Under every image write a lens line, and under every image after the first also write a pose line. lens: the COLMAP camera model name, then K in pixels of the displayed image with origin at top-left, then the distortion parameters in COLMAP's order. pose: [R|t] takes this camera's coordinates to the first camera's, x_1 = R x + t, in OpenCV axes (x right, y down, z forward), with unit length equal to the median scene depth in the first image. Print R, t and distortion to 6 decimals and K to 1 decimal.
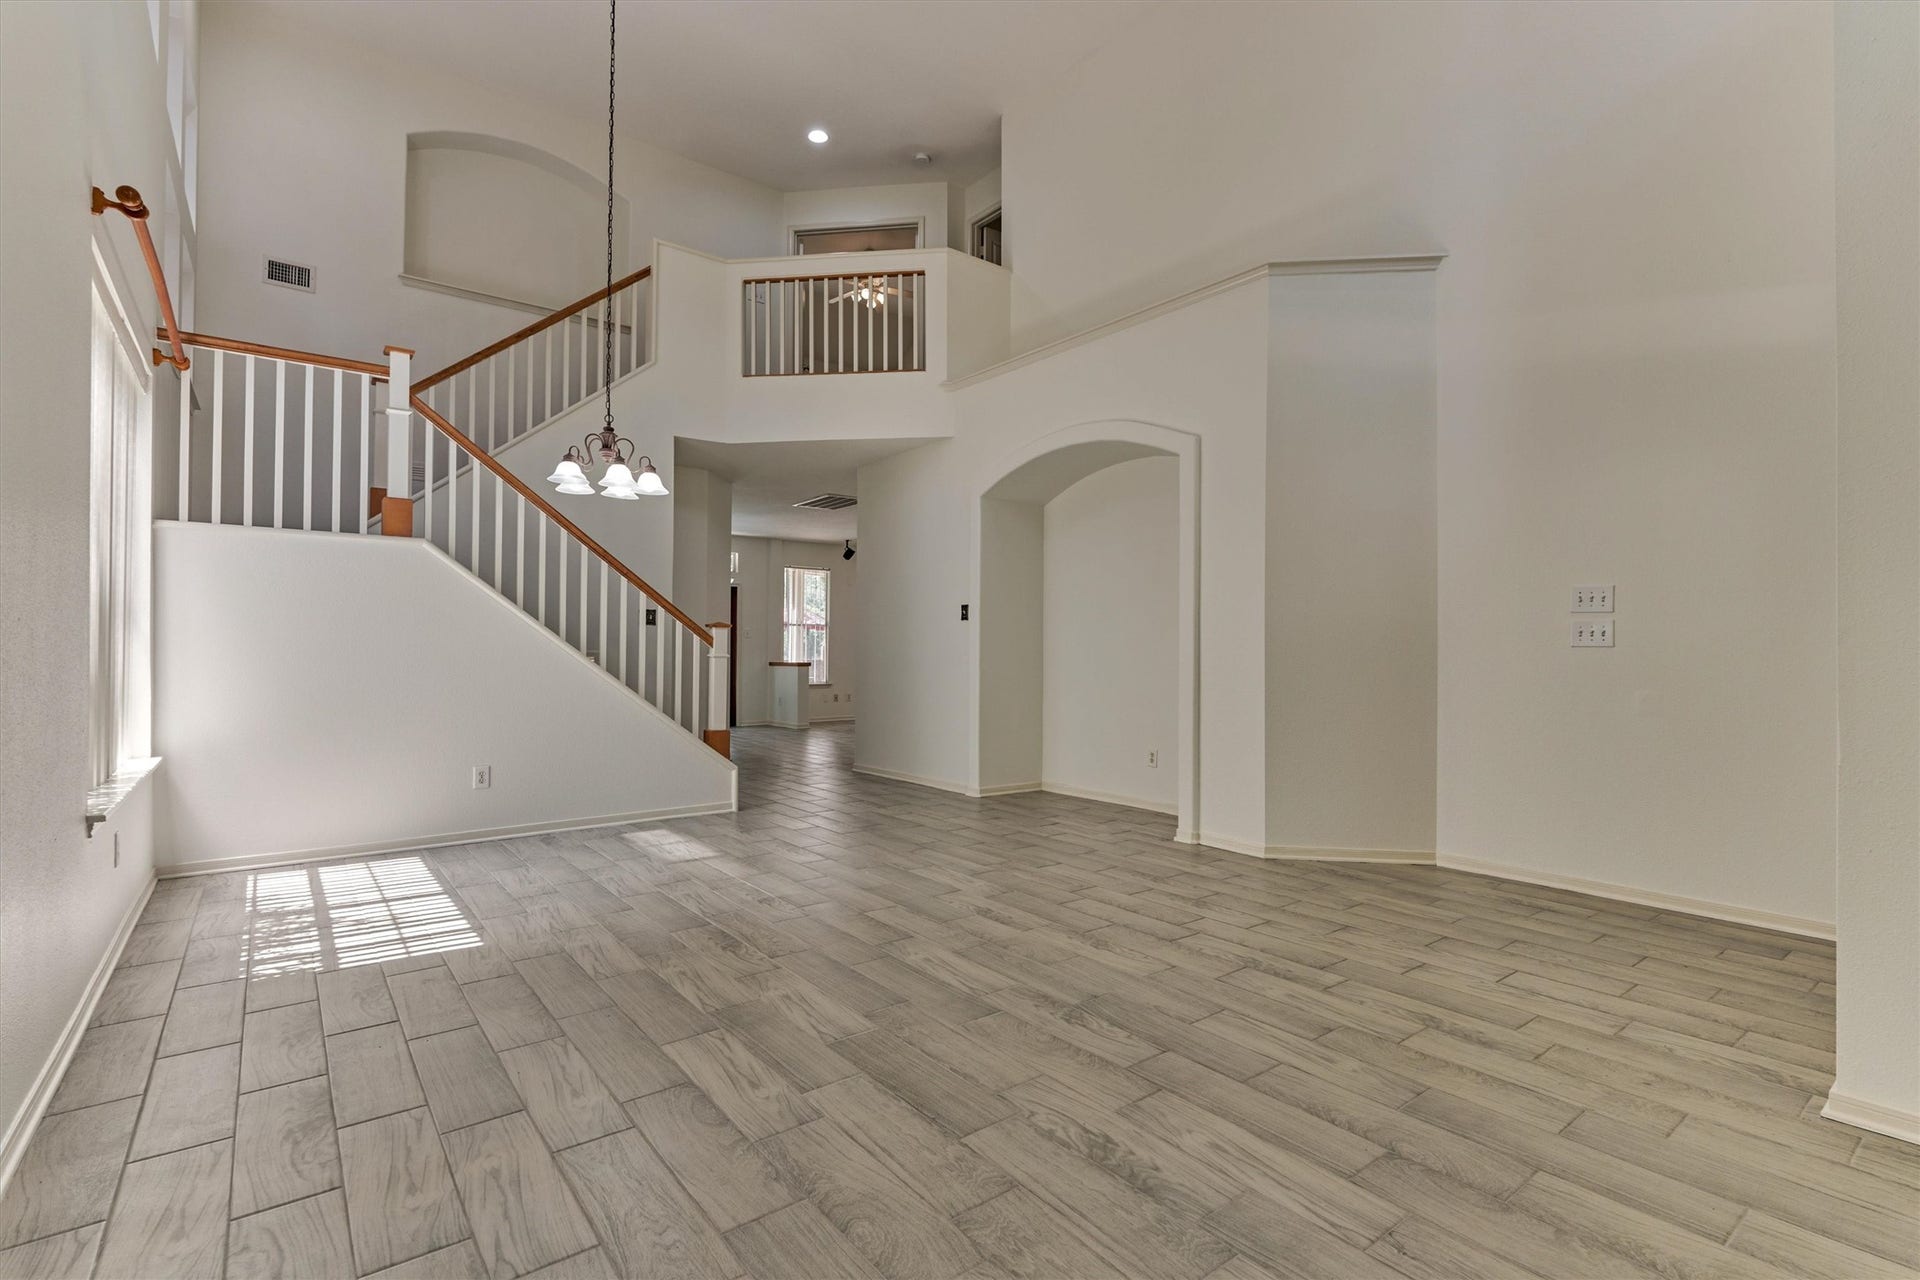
lens RADIAL K [[887.7, 0, 966.3], [0, 887.7, 641.0], [0, 0, 1]] dist [-0.005059, -0.000486]
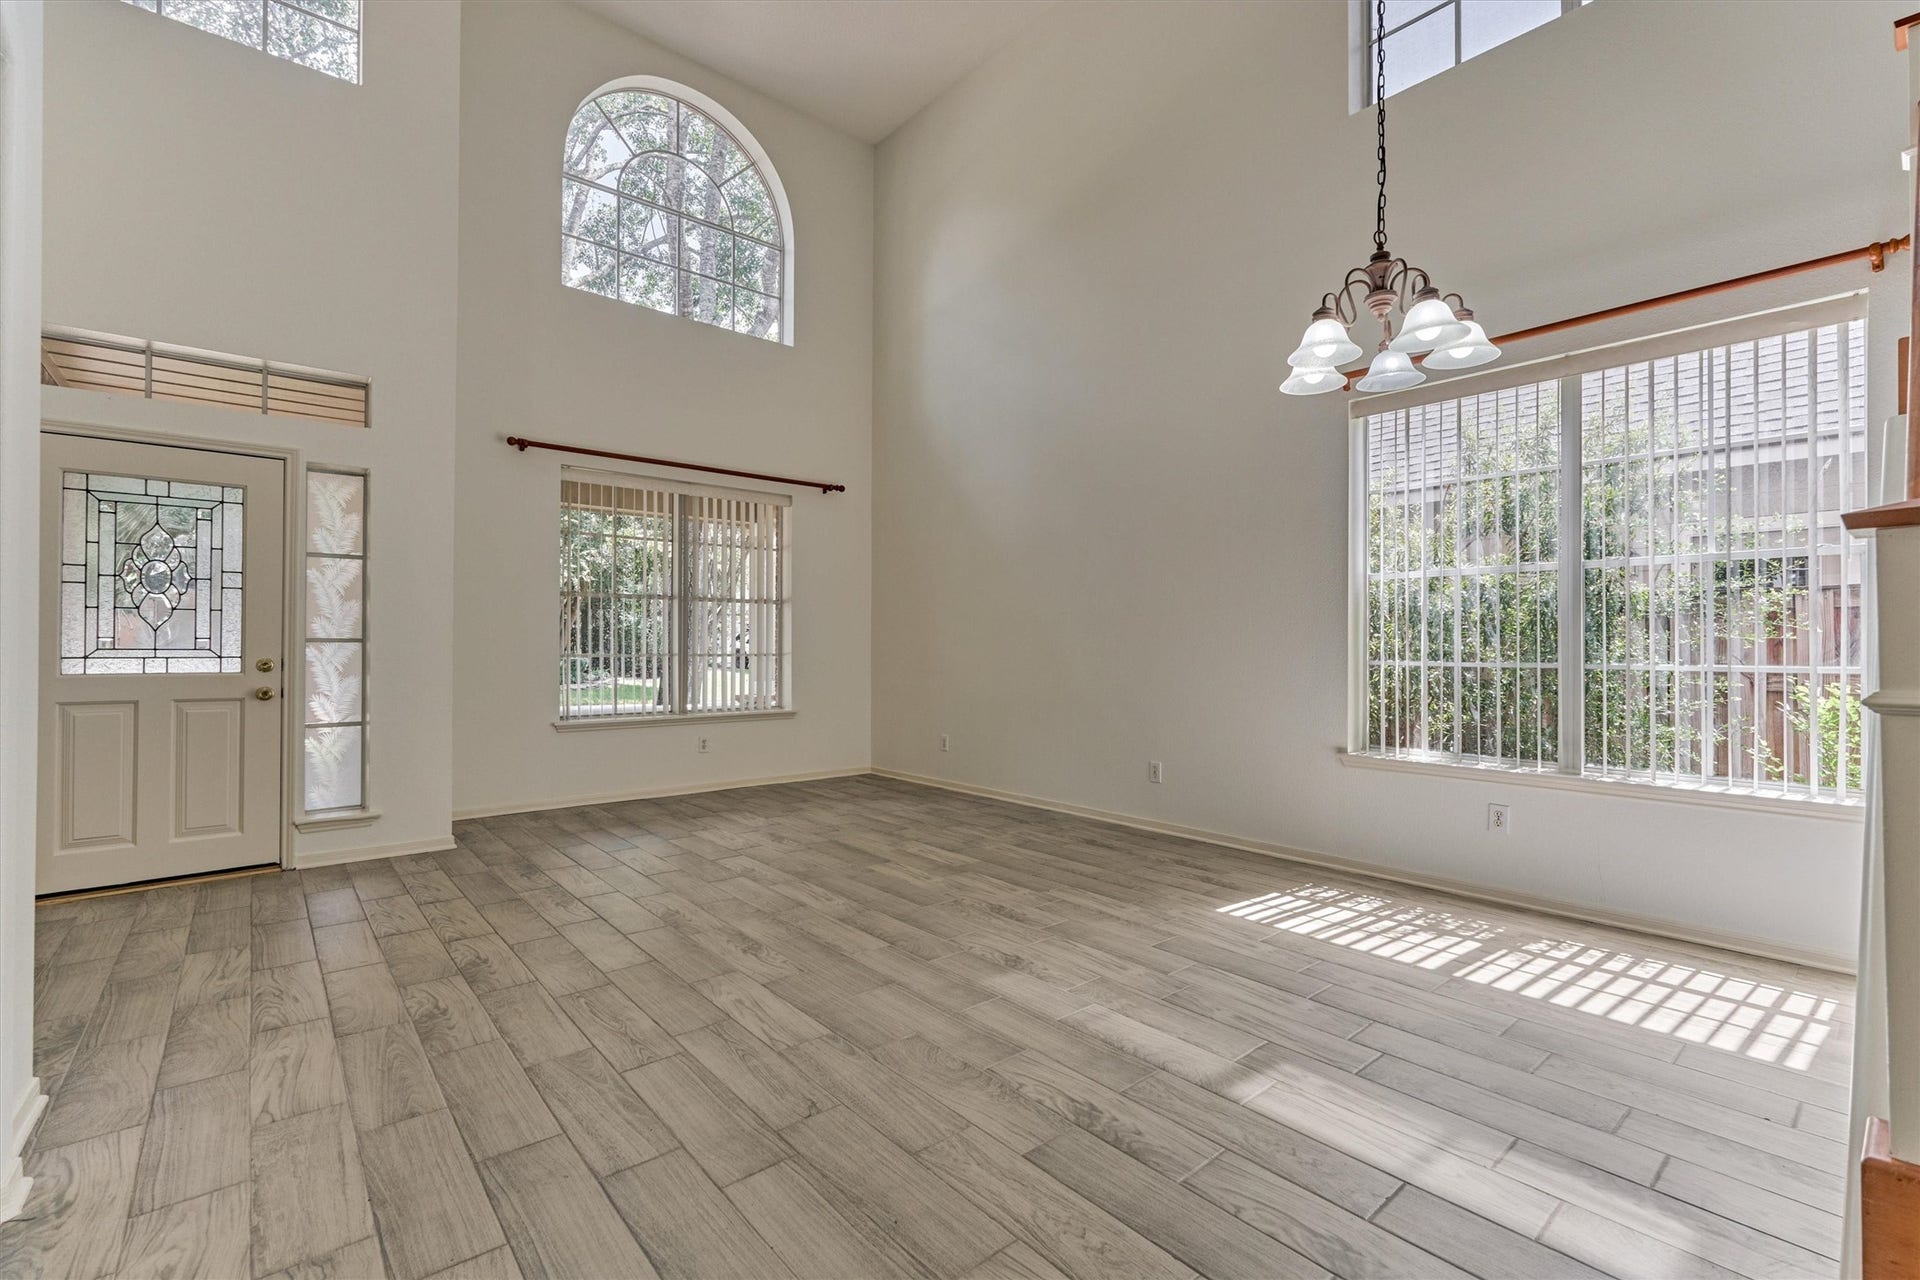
lens RADIAL K [[887.7, 0, 954.0], [0, 887.7, 644.7], [0, 0, 1]] dist [-0.005059, -0.000486]
pose [[-0.999708, -0.007175, -0.023094, -0.171988], [-0.006856, 0.999881, -0.013844, 0.017121], [0.023191, -0.013682, -0.999637, 2.070832]]
